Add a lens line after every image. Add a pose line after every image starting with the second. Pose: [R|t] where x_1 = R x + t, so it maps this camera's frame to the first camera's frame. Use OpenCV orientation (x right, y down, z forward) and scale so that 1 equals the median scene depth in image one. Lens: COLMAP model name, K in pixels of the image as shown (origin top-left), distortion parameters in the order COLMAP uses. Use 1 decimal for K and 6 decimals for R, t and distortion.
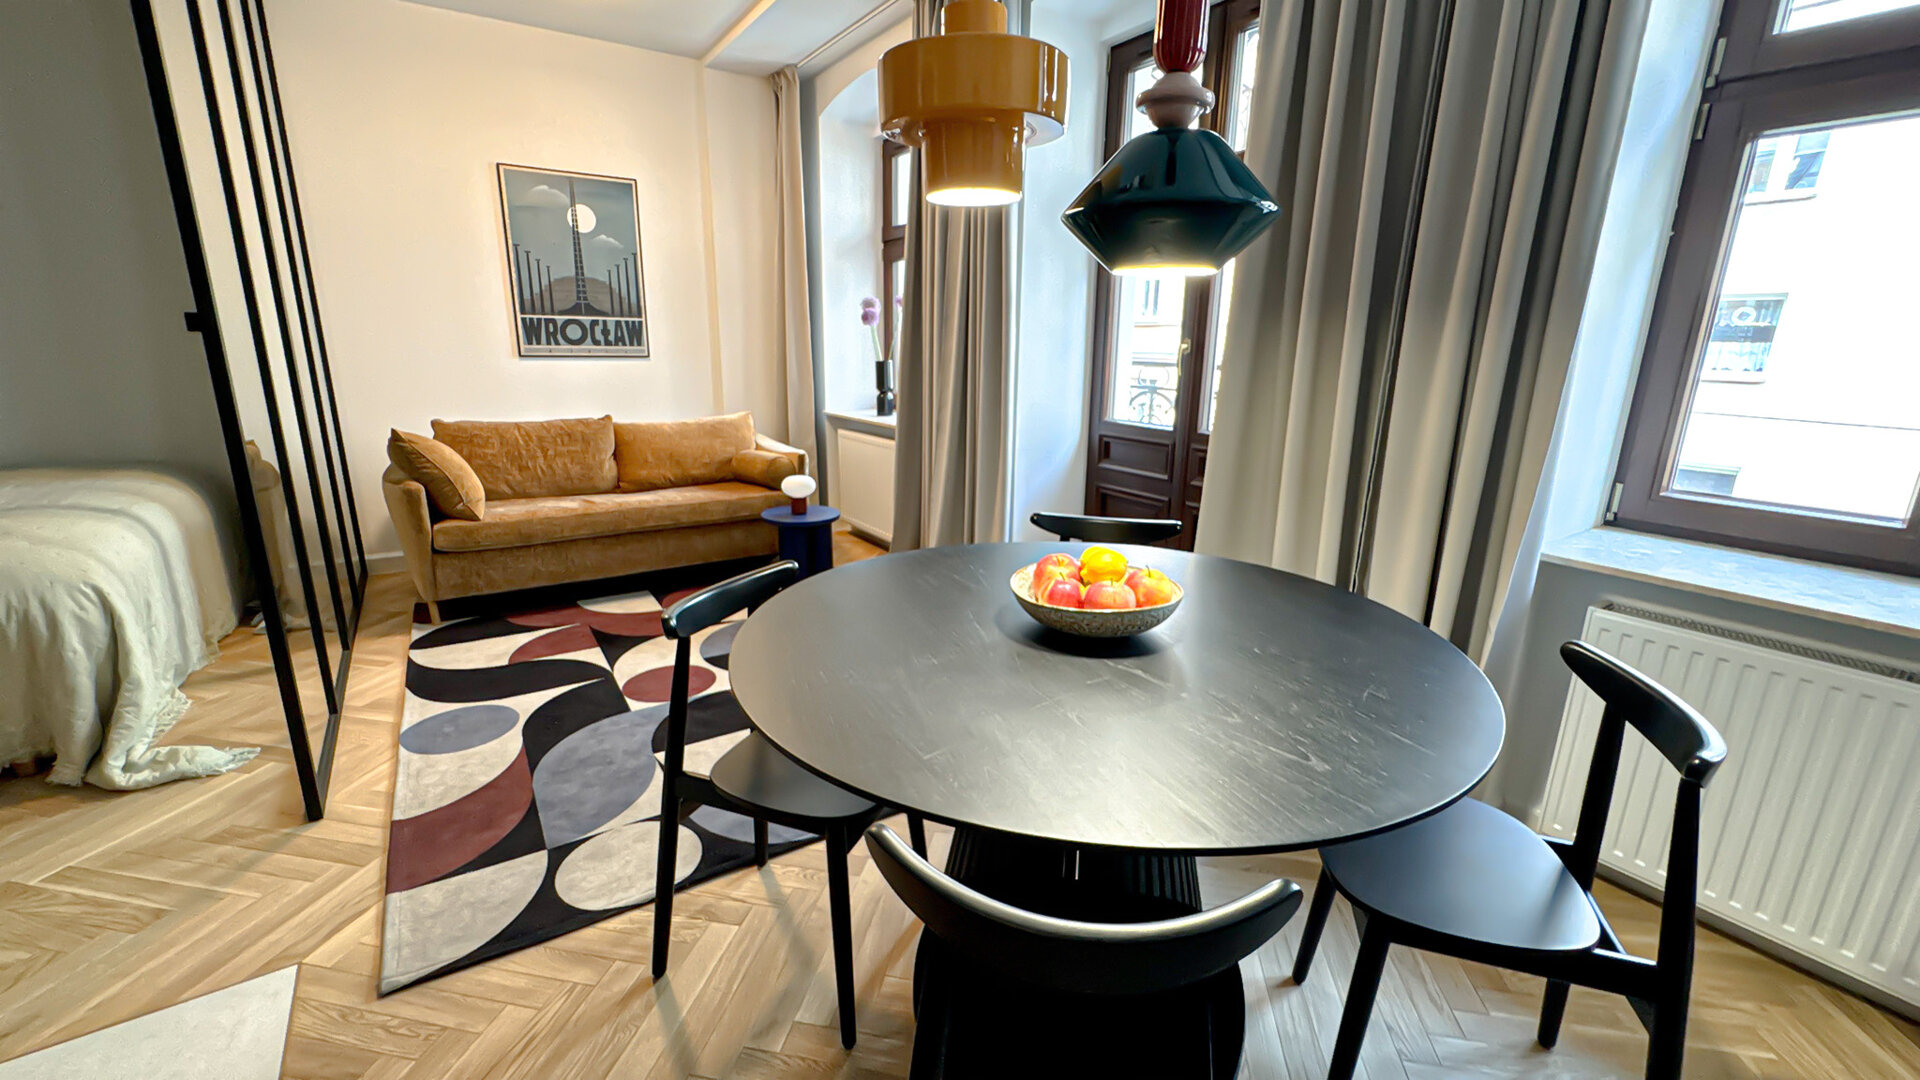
lens RADIAL K [[782.2, 0, 954.5], [0, 782.2, 542.0], [0, 0, 1]] dist [0.002257, 0.000161]
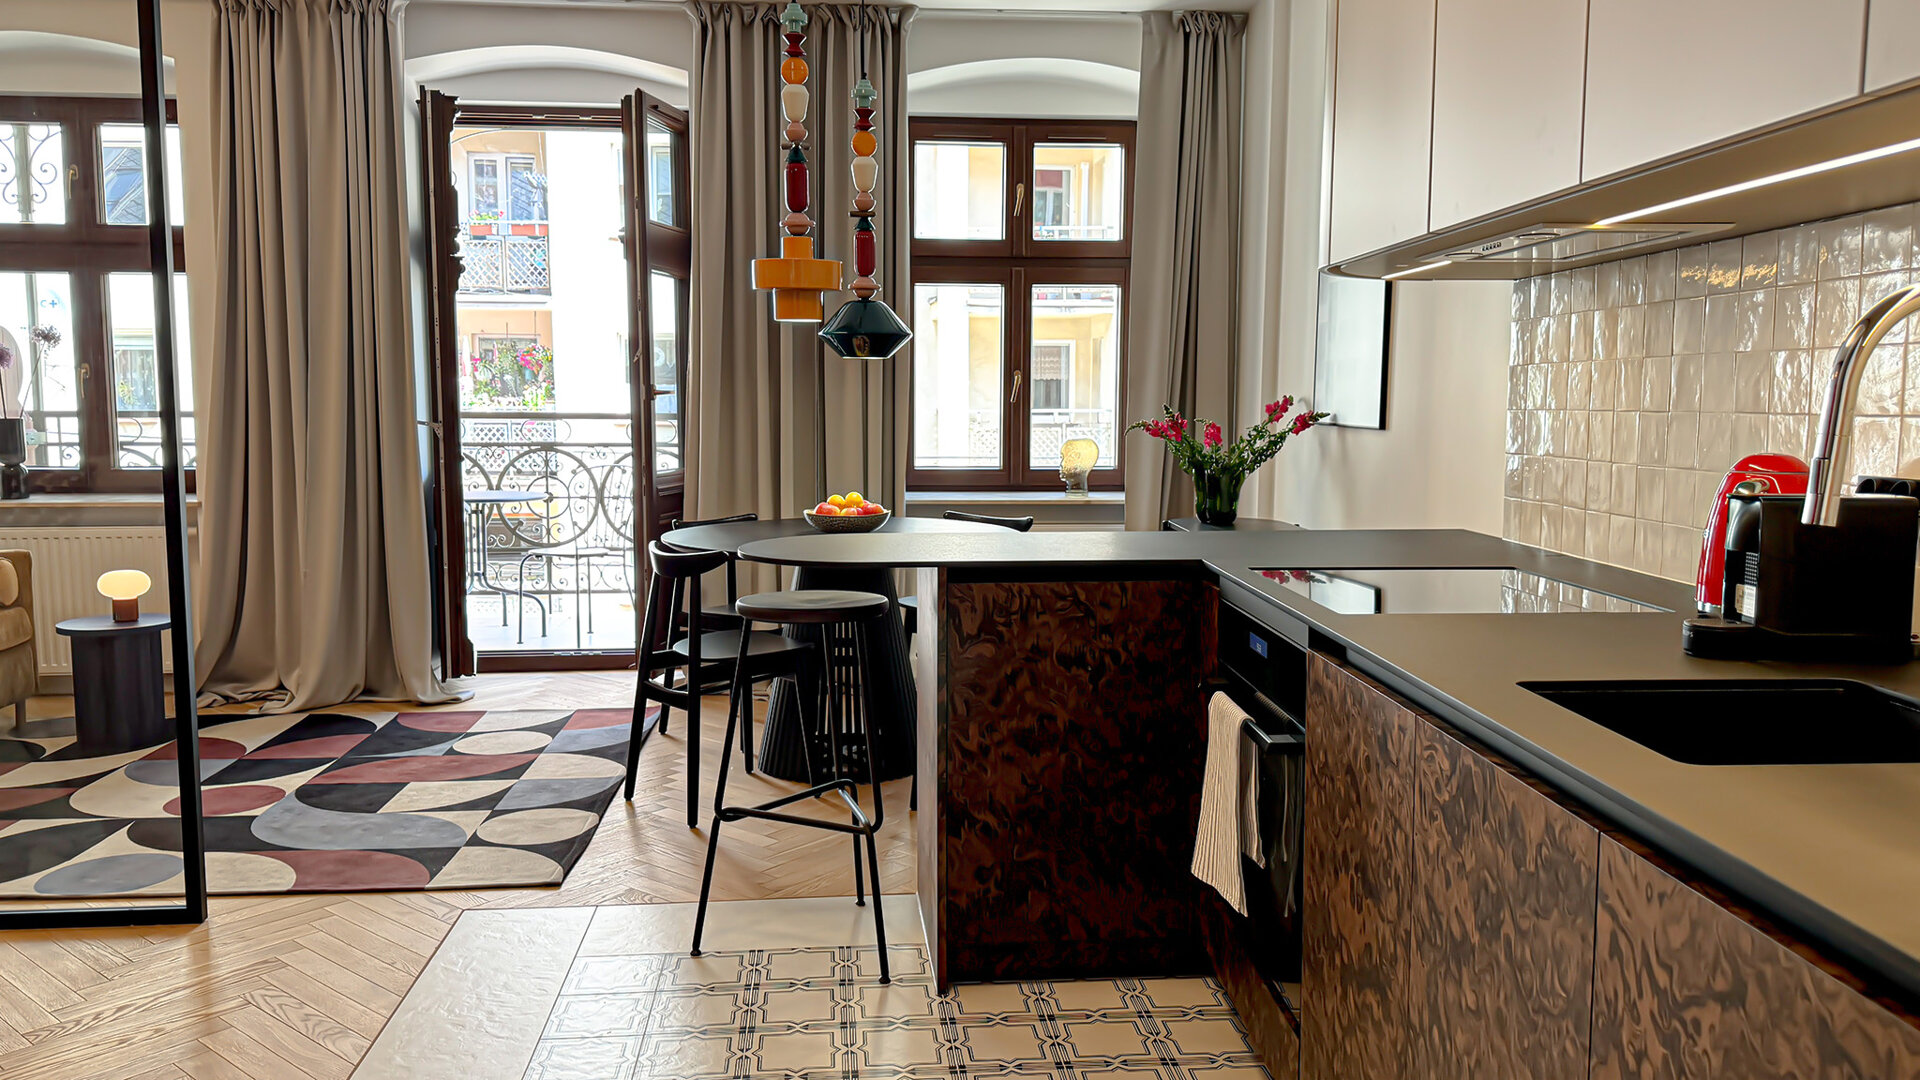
lens RADIAL K [[1414.4, 0, 970.3], [0, 1414.4, 531.2], [0, 0, 1]] dist [0.059781, -0.033192]
pose [[0.484458, -0.098431, 0.869259, -0.985934], [0.224307, 0.974408, -0.014674, 0.080310], [-0.845569, 0.202090, 0.494138, -0.352257]]
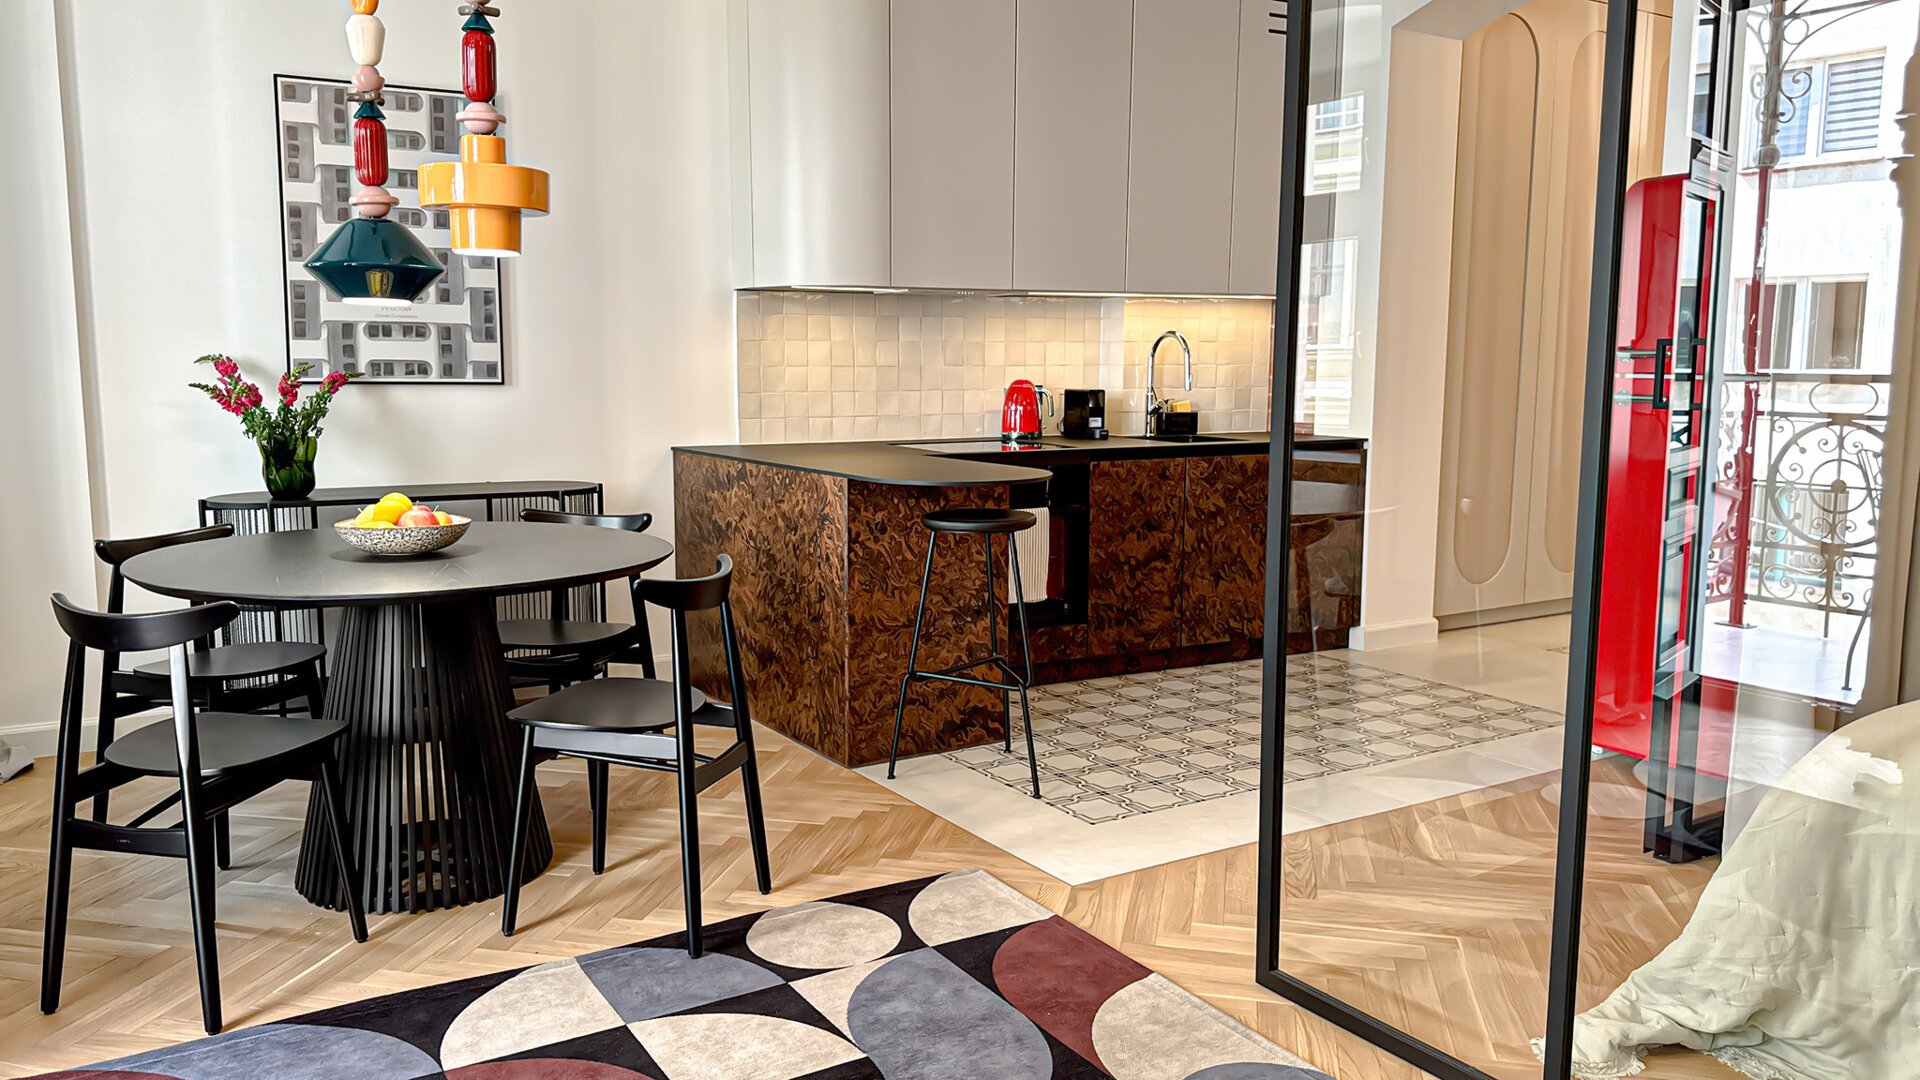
lens RADIAL K [[1414.4, 0, 909.3], [0, 1414.4, 545.9], [0, 0, 1]] dist [0.059781, -0.033192]
pose [[-0.998080, -0.025756, 0.056323, -0.301850], [-0.003189, 0.929586, 0.368593, -0.293156], [-0.061850, 0.367705, -0.927883, 1.184461]]
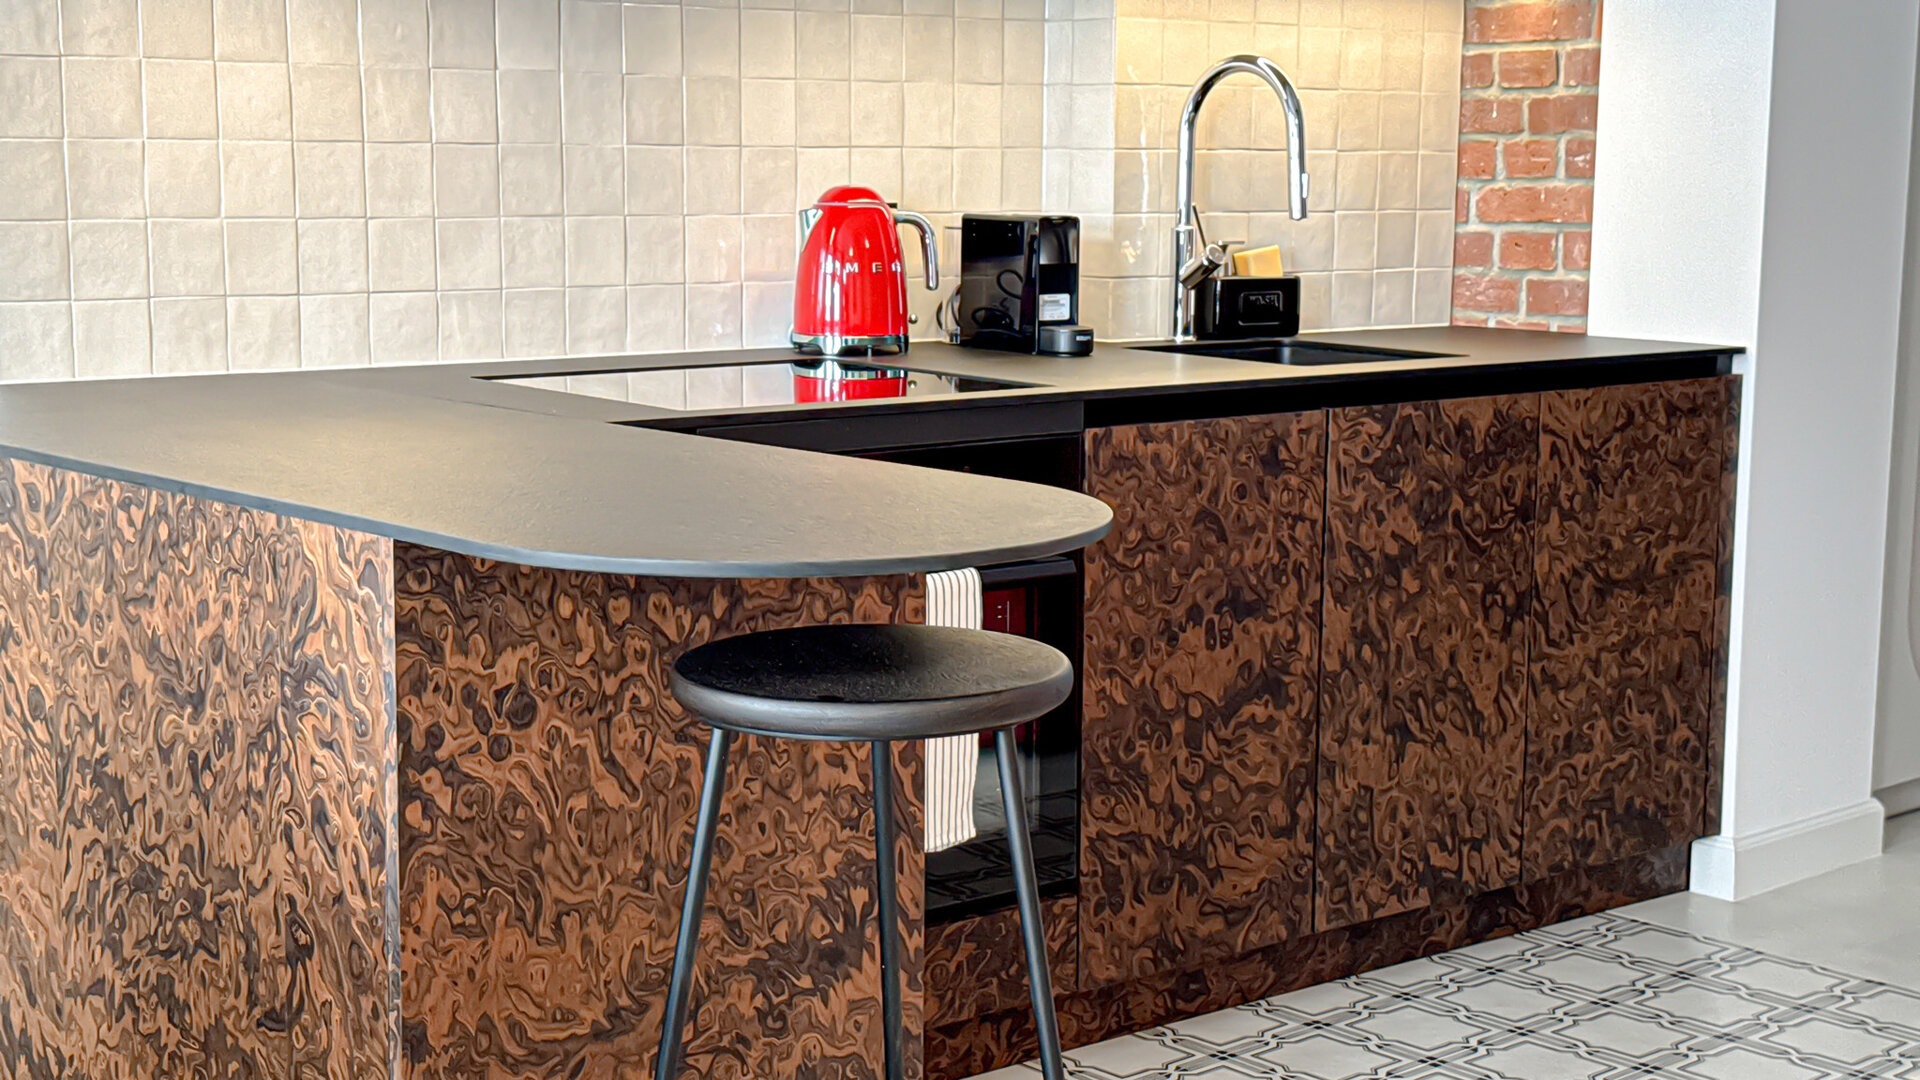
lens RADIAL K [[2638.8, 0, 916.1], [0, 2638.8, 549.2], [0, 0, 1]] dist [0.157756, 0.000000]
pose [[-0.991271, -0.004026, -0.131775, -0.227592], [-0.054143, 0.923786, 0.379062, -0.158198], [0.120206, 0.382888, -0.915941, 0.689719]]
